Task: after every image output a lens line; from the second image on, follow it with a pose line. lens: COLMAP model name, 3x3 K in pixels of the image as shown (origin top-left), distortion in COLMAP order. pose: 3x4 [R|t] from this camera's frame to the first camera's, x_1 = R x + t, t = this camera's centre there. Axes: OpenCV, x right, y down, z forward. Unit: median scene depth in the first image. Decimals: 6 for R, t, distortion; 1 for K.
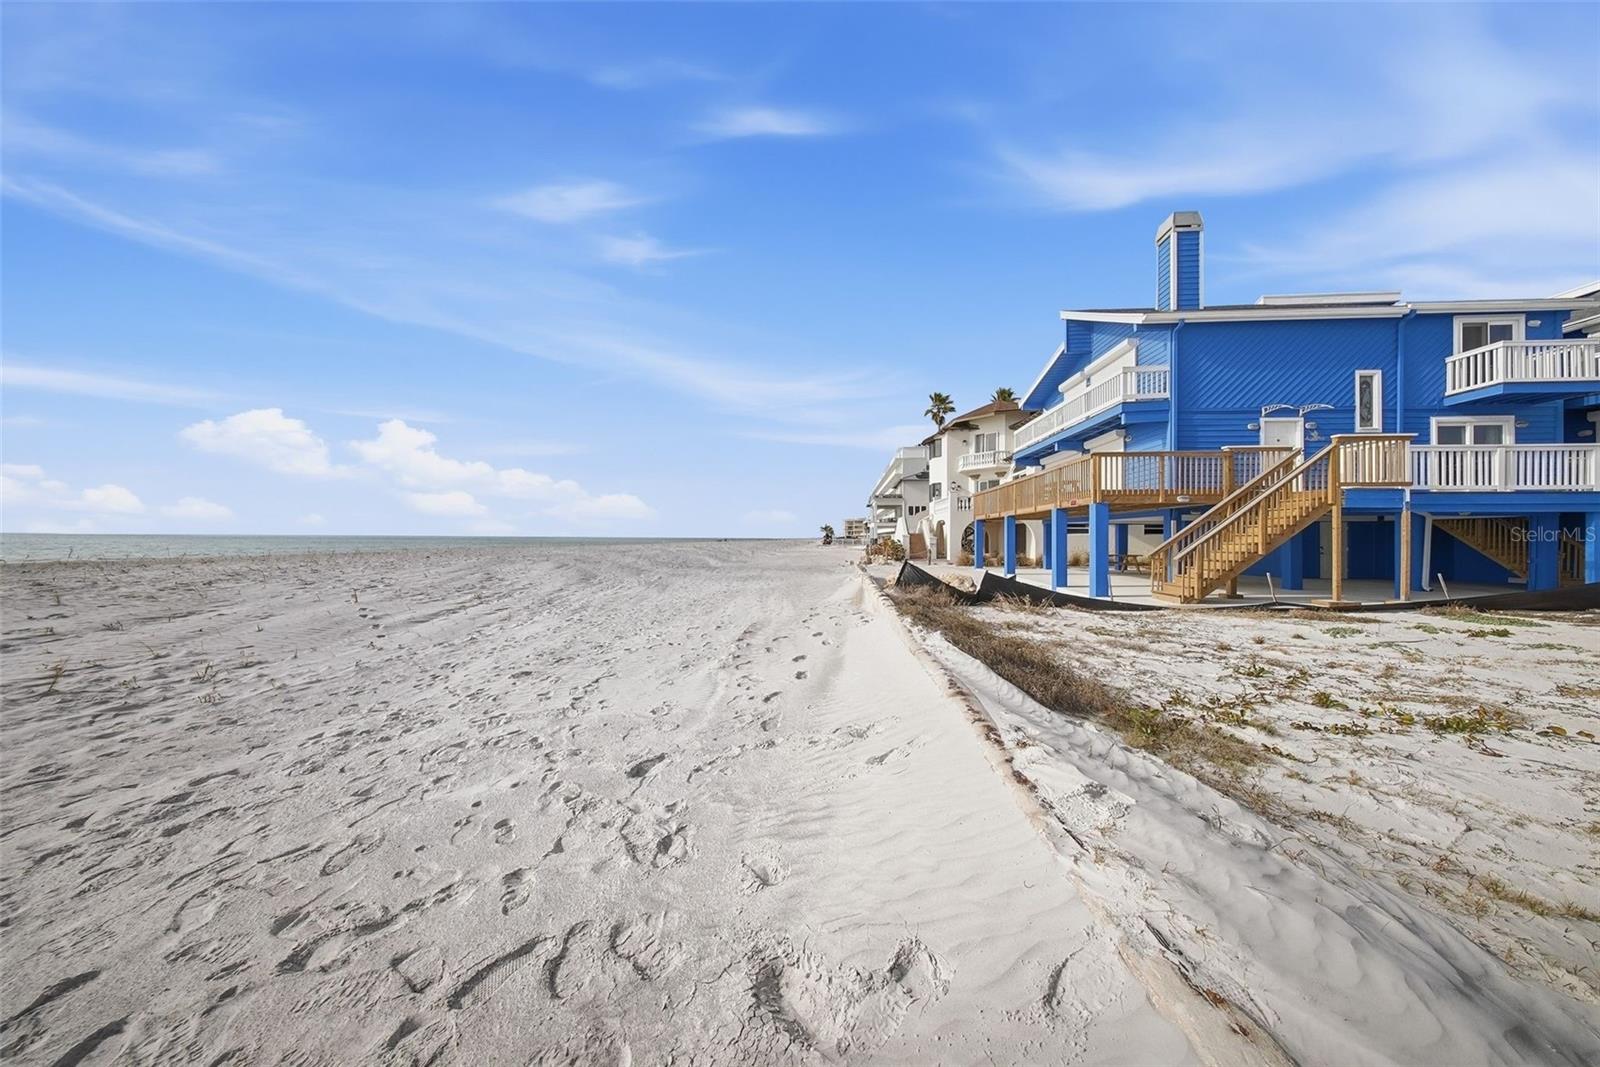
lens RADIAL K [[479.5, 0, 806.7], [0, 479.5, 535.7], [0, 0, 1]] dist [-0.000180, -0.000076]
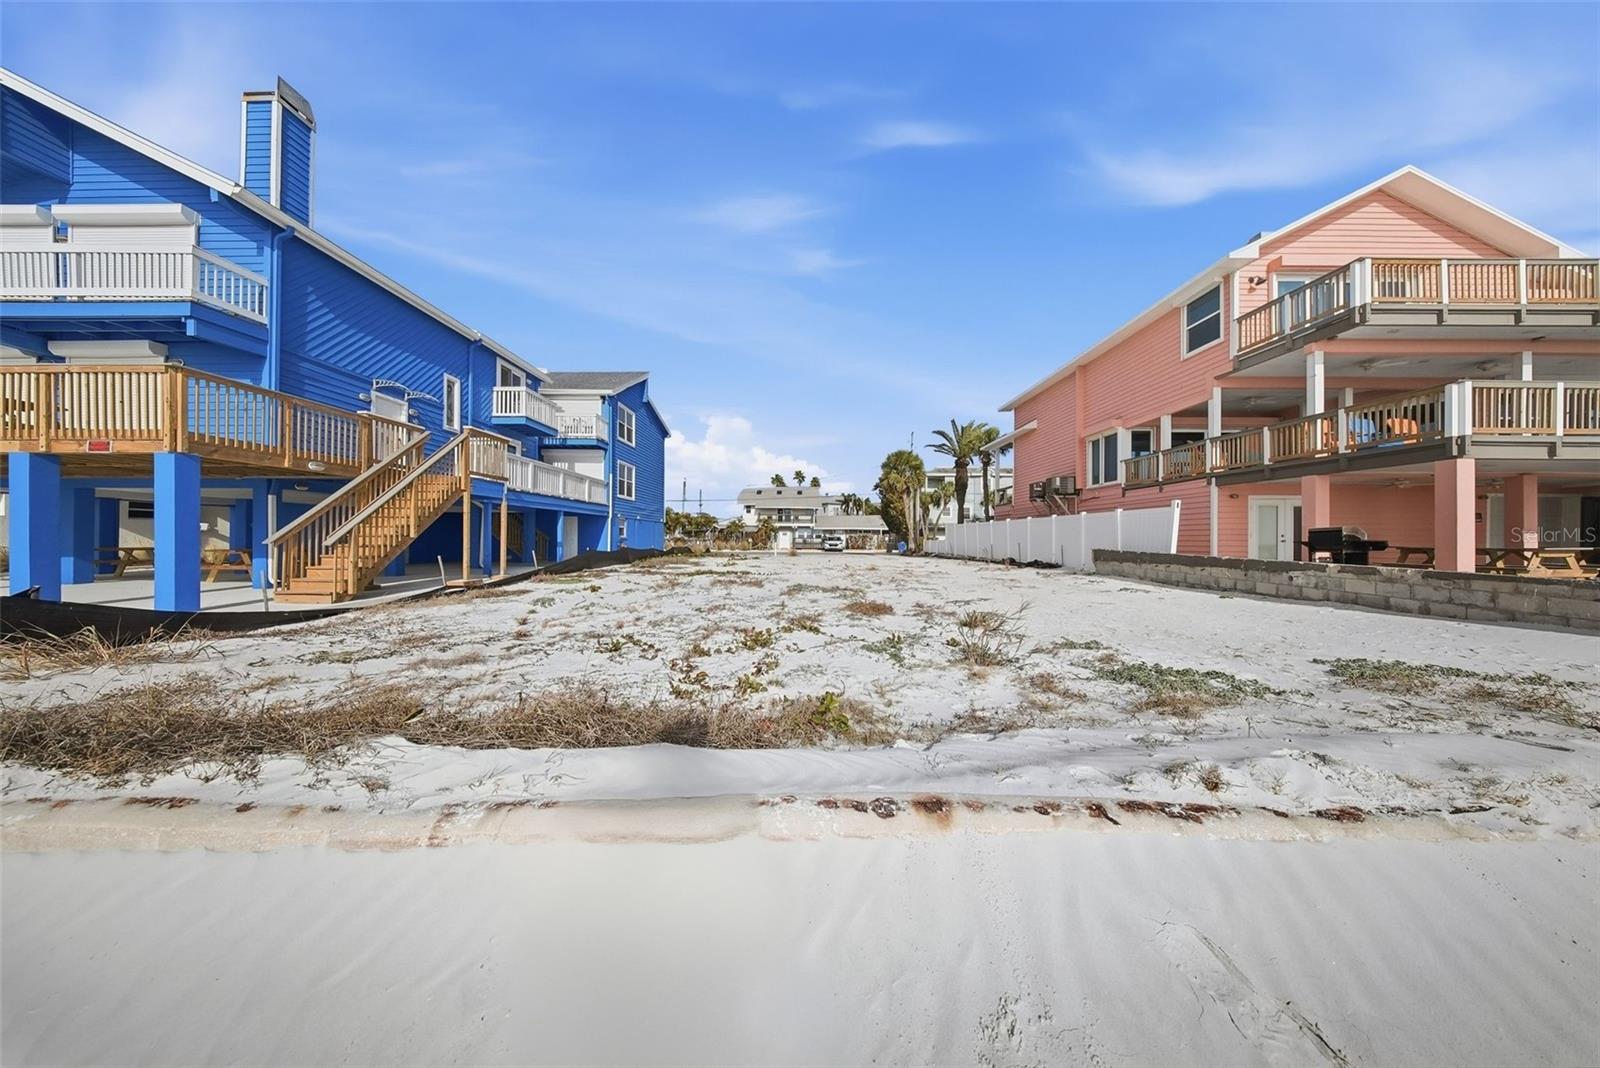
lens RADIAL K [[485.4, 0, 800.3], [0, 485.4, 541.8], [0, 0, 1]] dist [-0.006856, -0.000136]
pose [[-0.061803, -0.011453, 0.998023, -0.017303], [-0.010944, 0.999882, 0.010797, 0.022282], [-0.998028, -0.010256, -0.061921, 0.248968]]
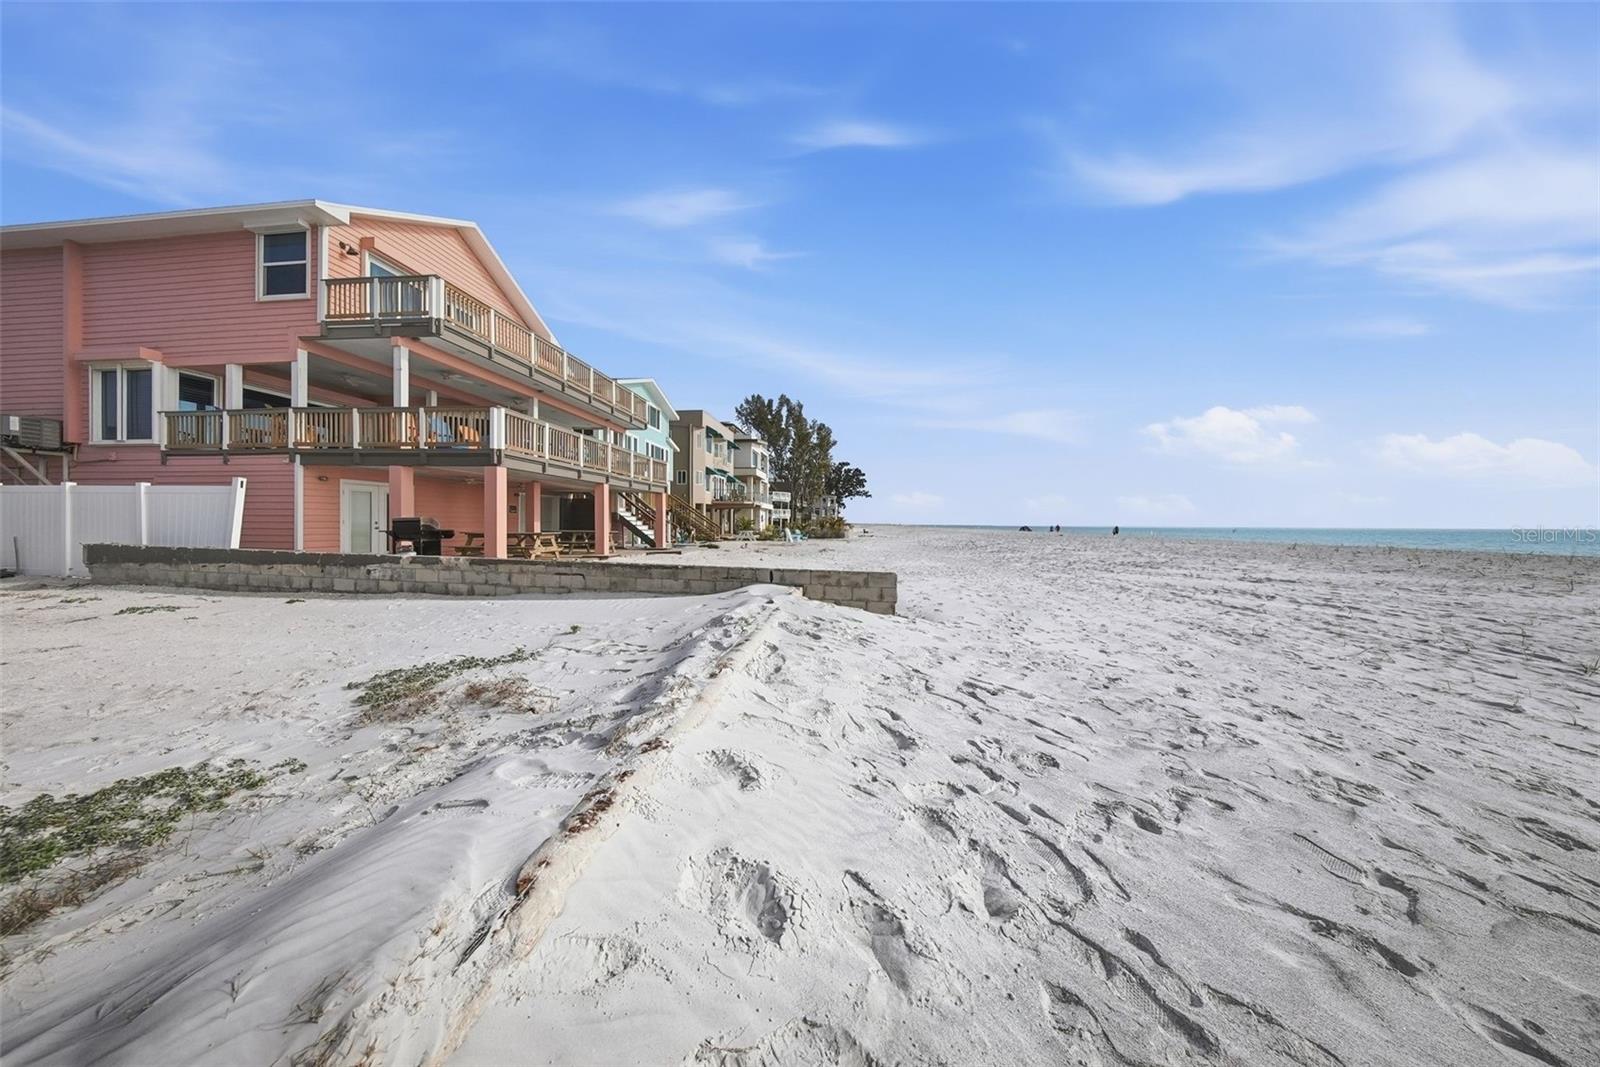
lens RADIAL K [[488.9, 0, 794.4], [0, 488.9, 527.0], [0, 0, 1]] dist [-0.000010, -0.000142]
pose [[-0.998629, -0.013045, 0.050690, 0.010665], [-0.013047, 0.999915, 0.000301, 0.006578], [-0.050690, -0.000361, -0.998714, 0.152277]]
